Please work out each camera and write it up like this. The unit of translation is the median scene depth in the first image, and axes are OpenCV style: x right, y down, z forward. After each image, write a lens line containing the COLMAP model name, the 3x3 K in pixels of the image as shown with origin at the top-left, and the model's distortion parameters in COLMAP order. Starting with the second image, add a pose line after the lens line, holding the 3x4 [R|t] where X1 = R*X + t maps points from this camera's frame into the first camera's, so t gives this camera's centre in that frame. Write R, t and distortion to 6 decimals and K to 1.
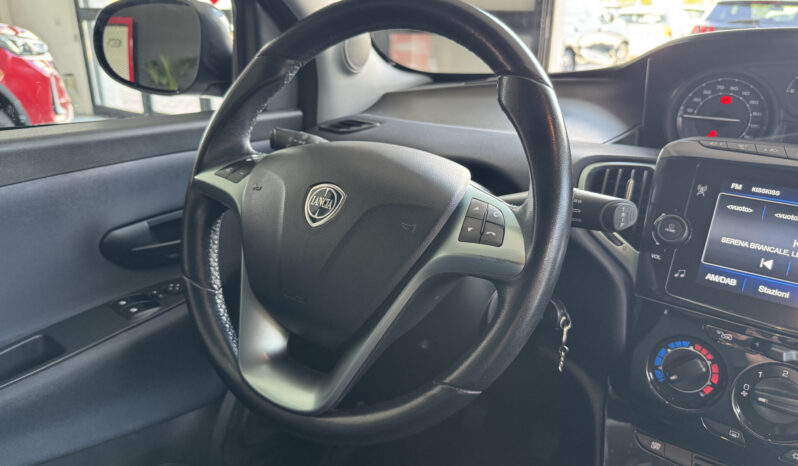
lens RADIAL K [[591.3, 0, 400.0], [0, 591.3, 238.5], [0, 0, 1]] dist [0.005985, -0.006767]
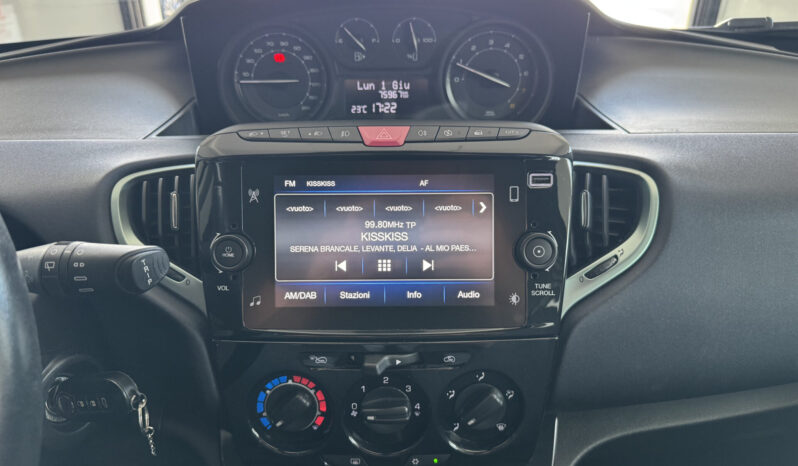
lens RADIAL K [[591.3, 0, 400.1], [0, 591.3, 229.8], [0, 0, 1]] dist [0.005985, -0.006767]
pose [[0.830128, -0.275665, 0.484661, 0.273246], [0.223386, 0.960852, 0.163896, -0.124695], [-0.510868, -0.027788, 0.859210, 0.204566]]
